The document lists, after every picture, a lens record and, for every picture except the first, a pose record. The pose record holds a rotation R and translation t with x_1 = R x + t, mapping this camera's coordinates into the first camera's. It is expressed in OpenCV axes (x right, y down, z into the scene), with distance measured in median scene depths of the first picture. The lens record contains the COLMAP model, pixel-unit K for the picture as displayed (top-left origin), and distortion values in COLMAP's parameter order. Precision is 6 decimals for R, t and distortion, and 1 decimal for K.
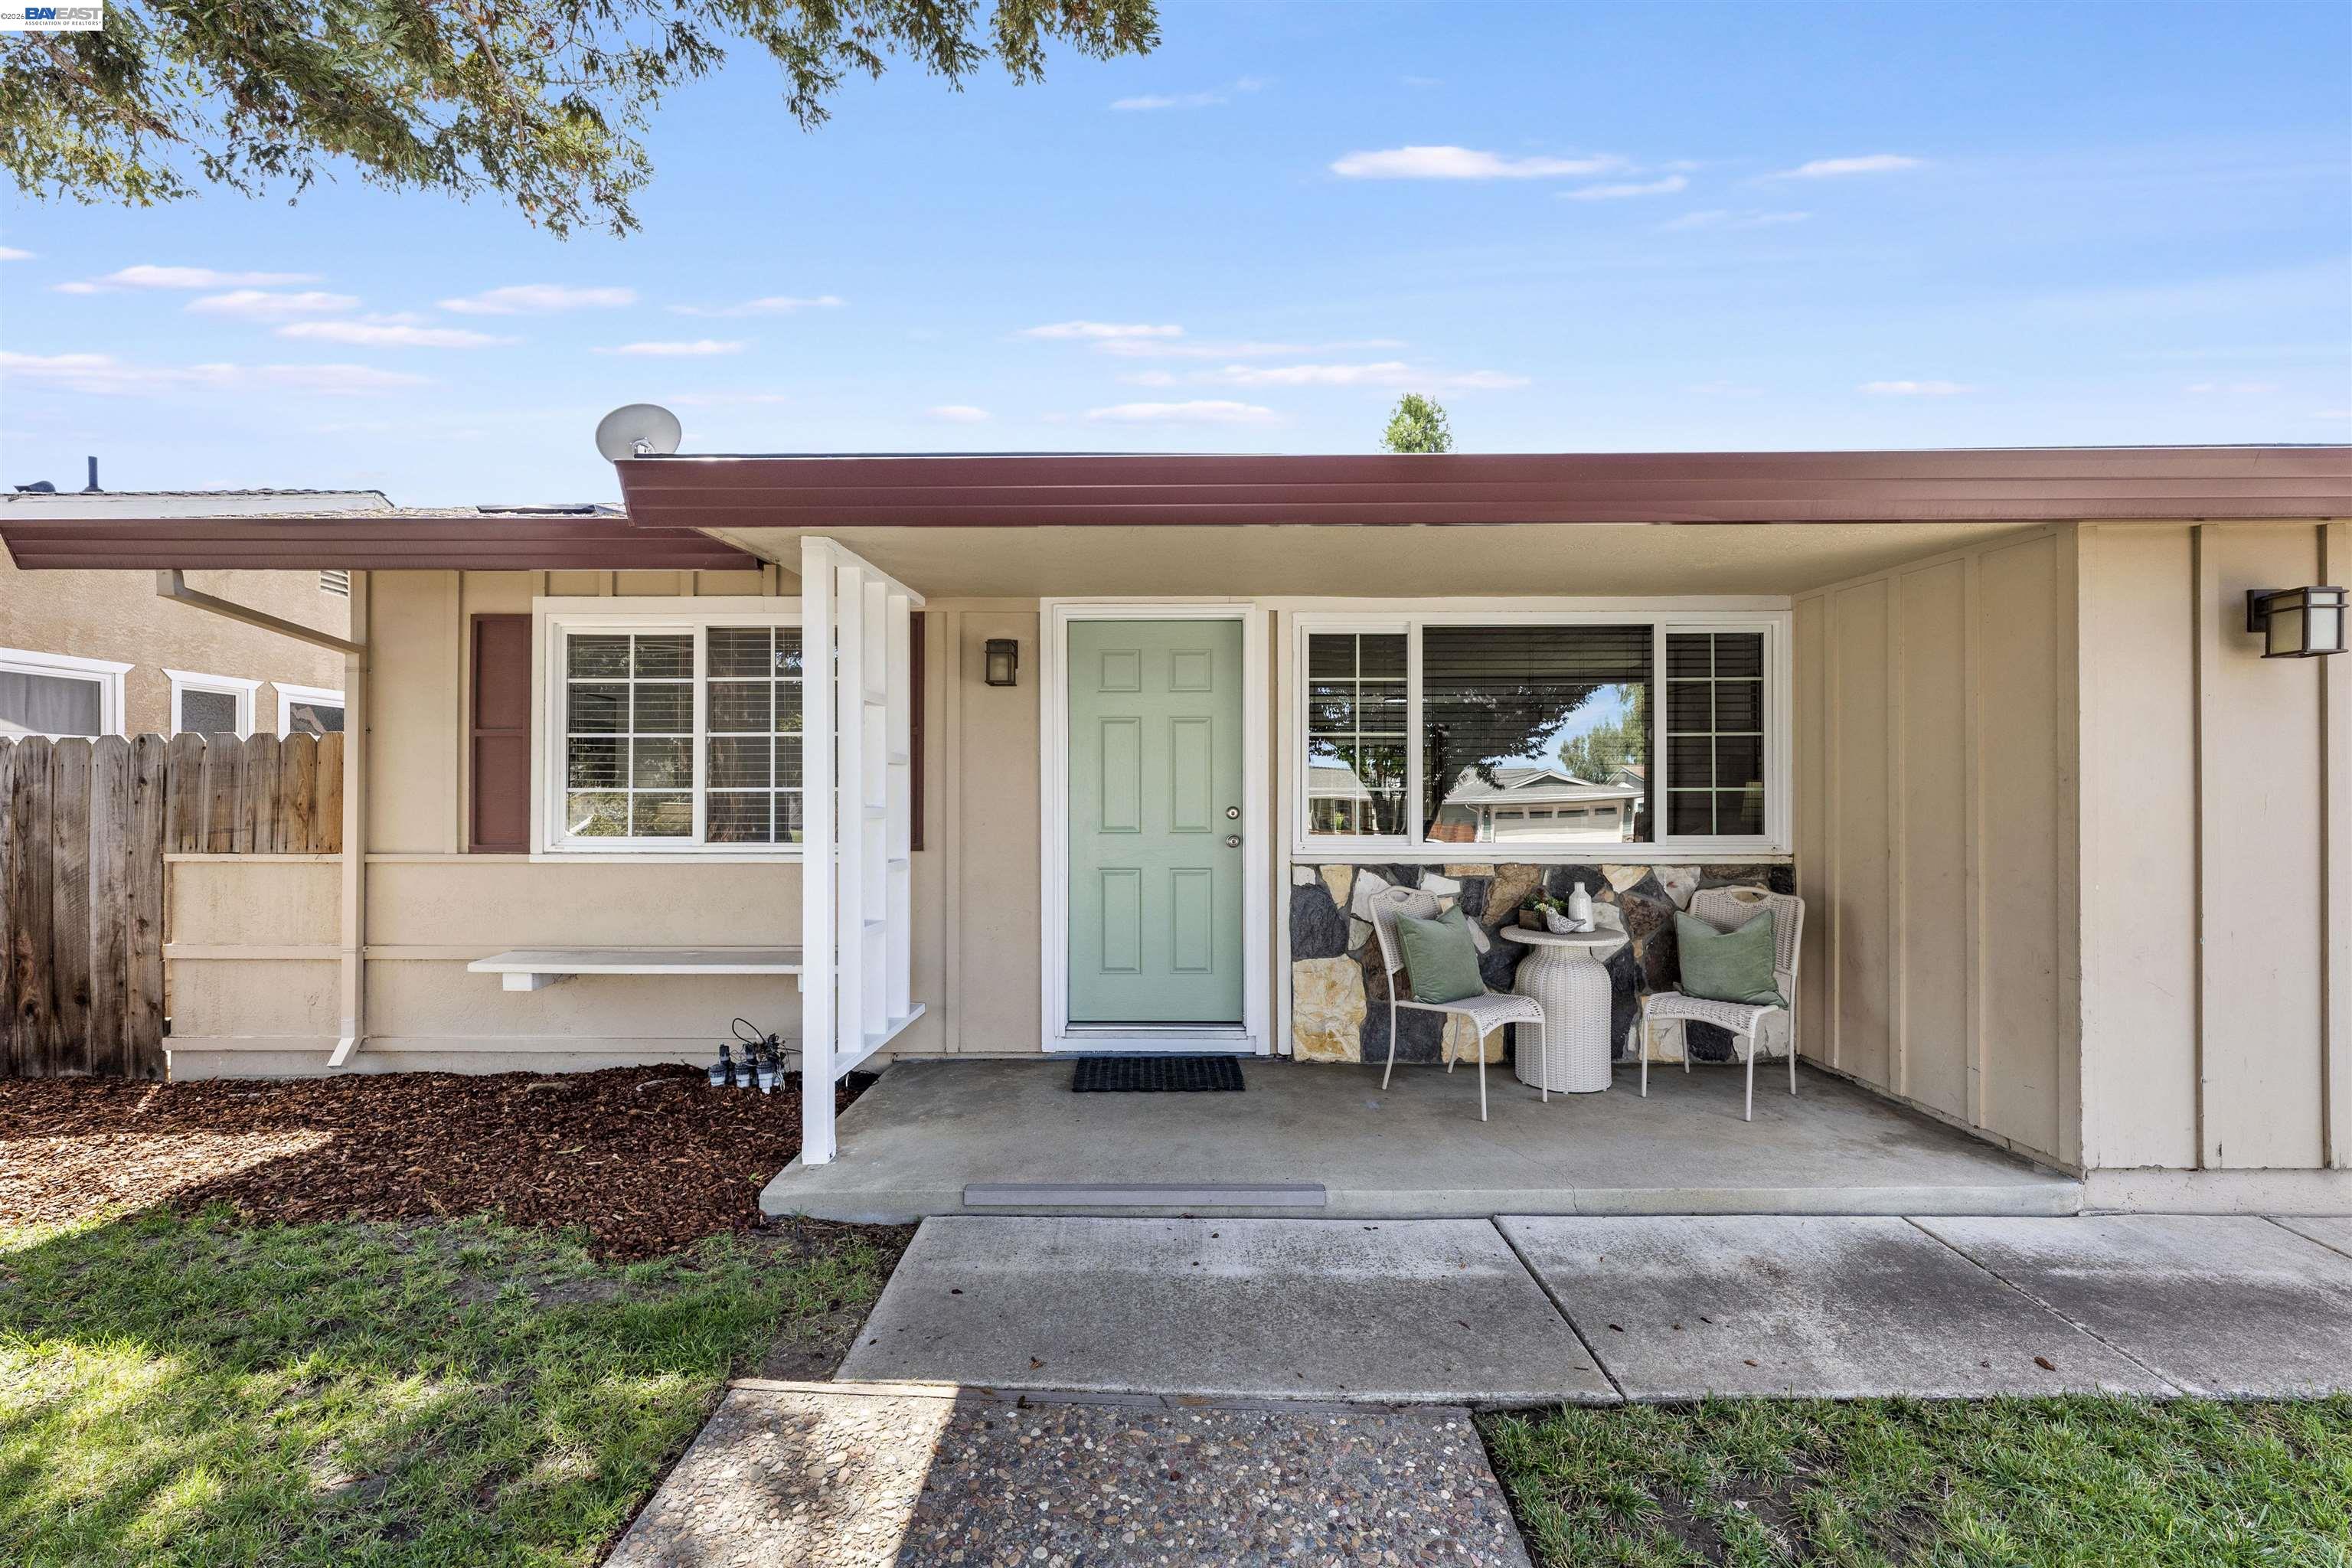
lens RADIAL K [[959.7, 0, 1182.4], [0, 959.7, 782.4], [0, 0, 1]] dist [-0.002029, 0.001145]
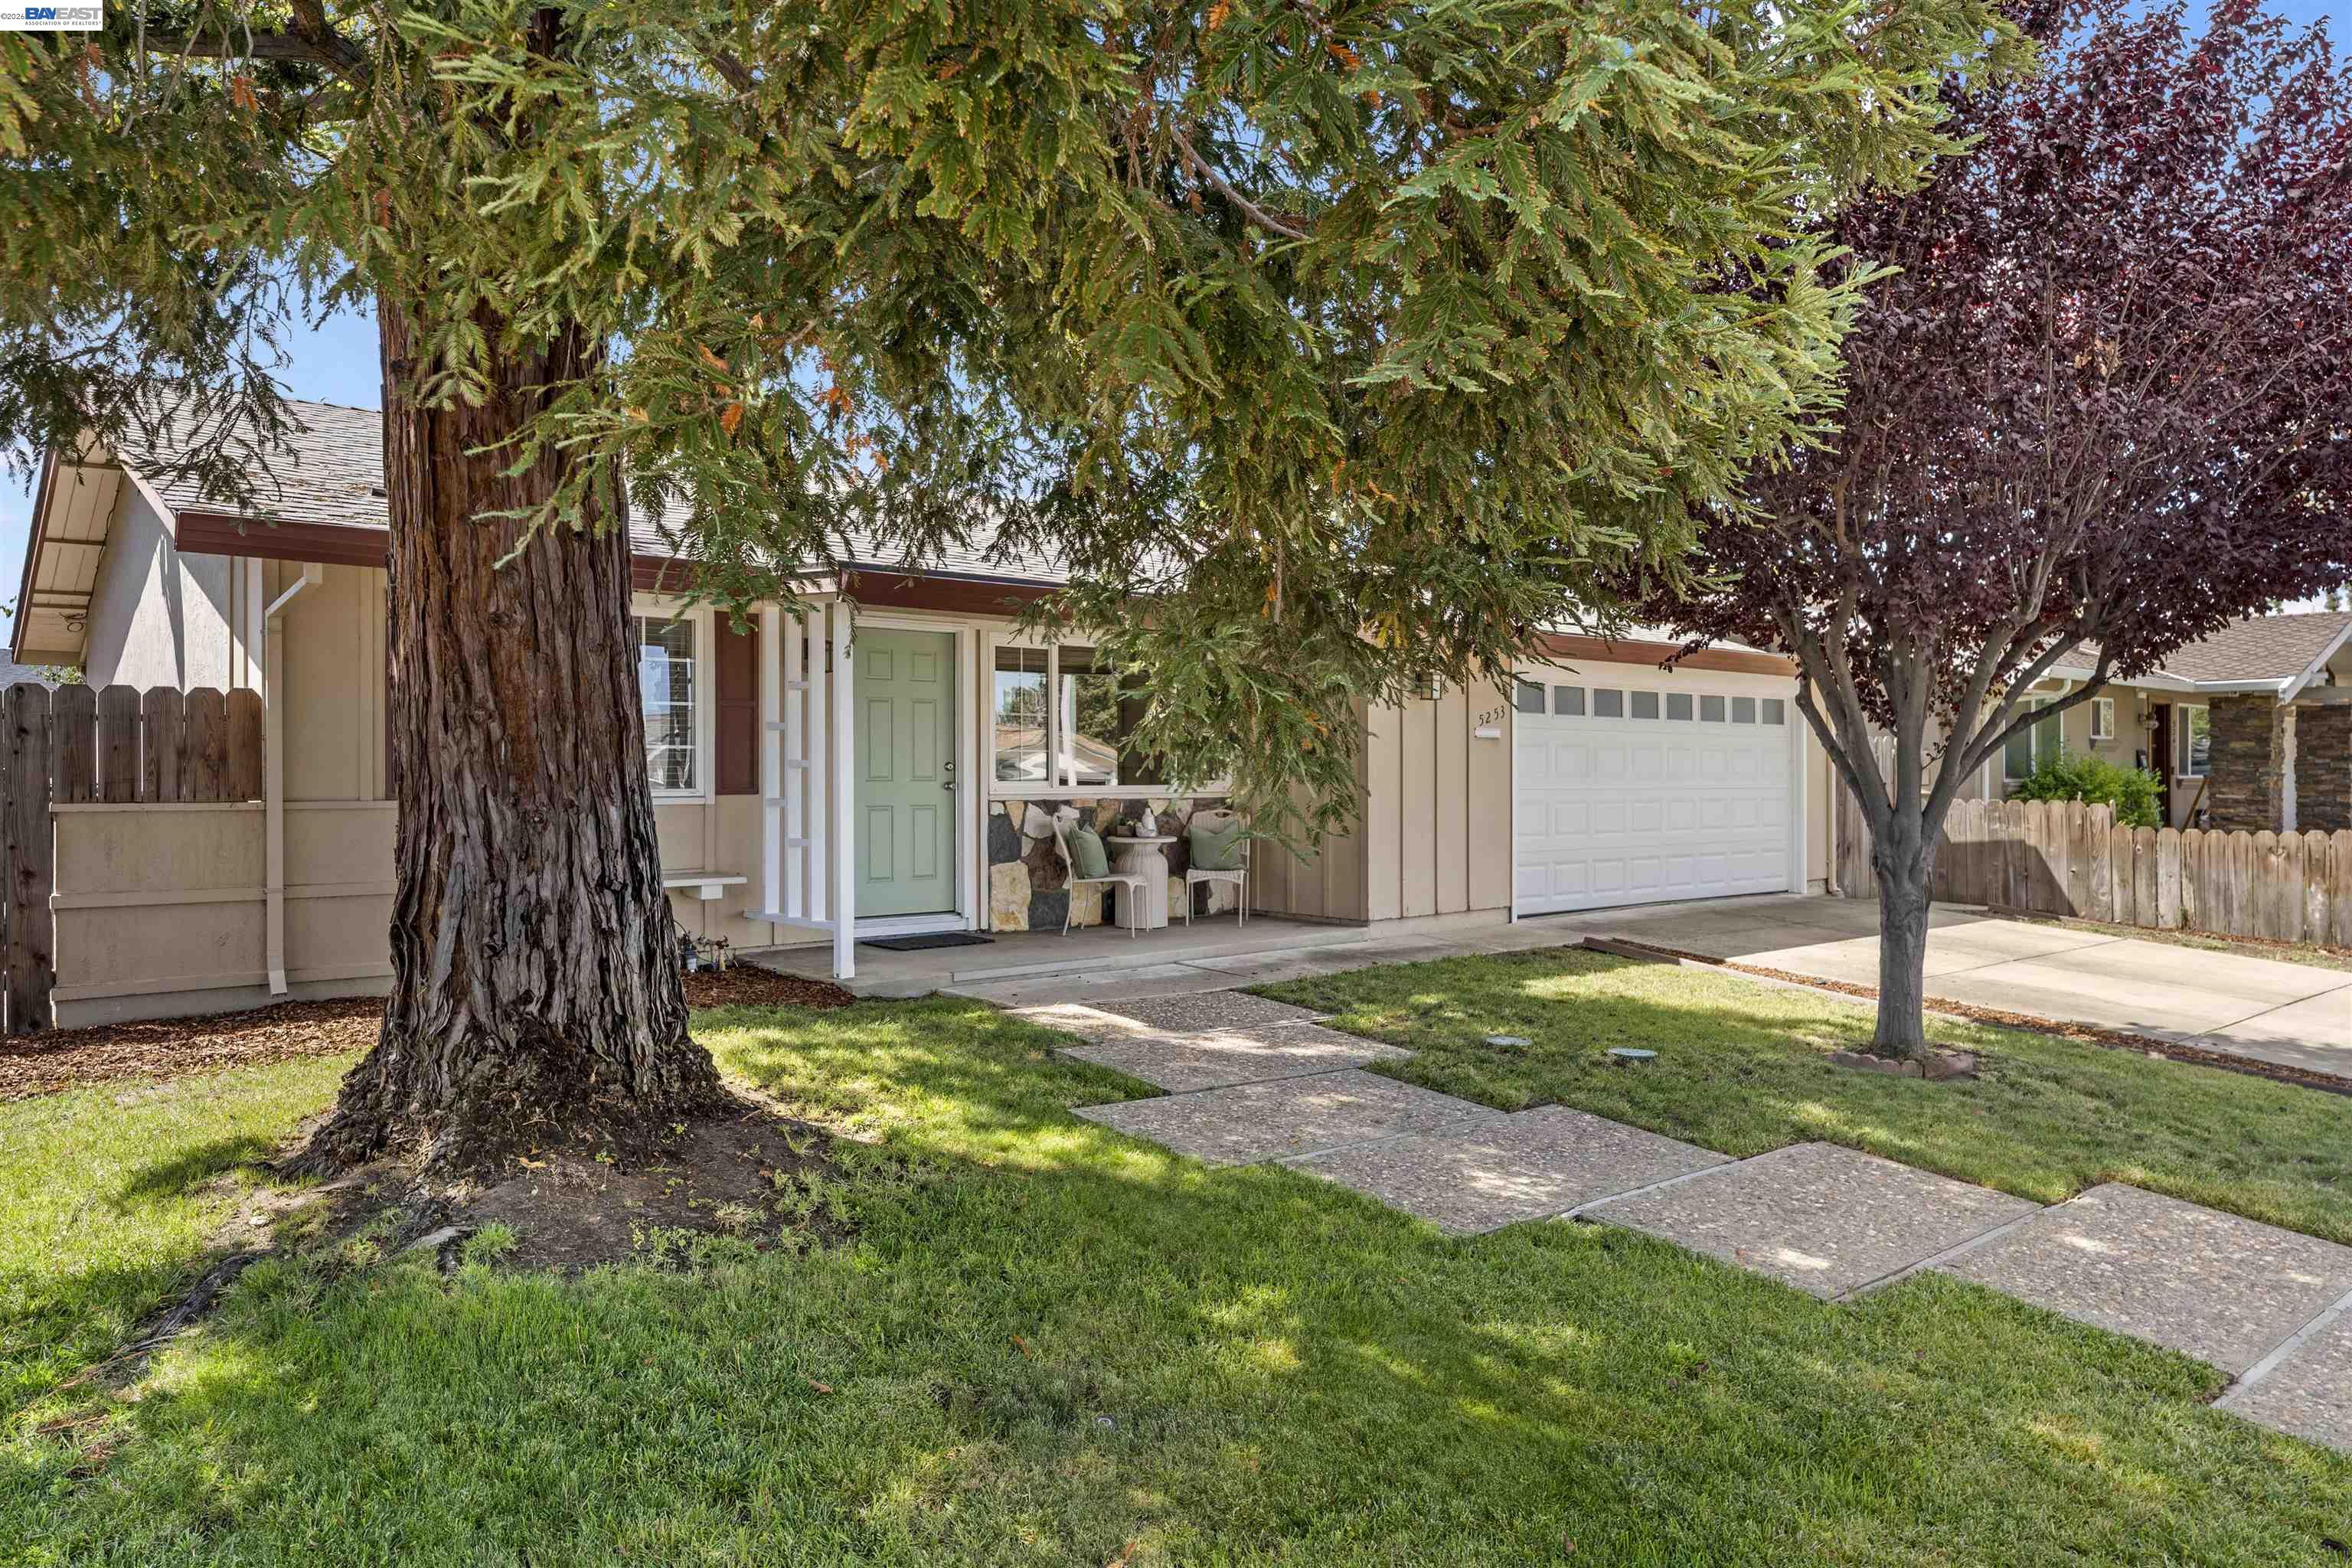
lens RADIAL K [[1580.3, 0, 1174.3], [0, 1580.3, 782.8], [0, 0, 1]] dist [0.004687, 0.004785]
pose [[0.751025, -0.004332, 0.660260, -1.288129], [0.006088, 0.999981, -0.000365, 0.060071], [-0.660246, 0.004294, 0.751037, -1.030284]]
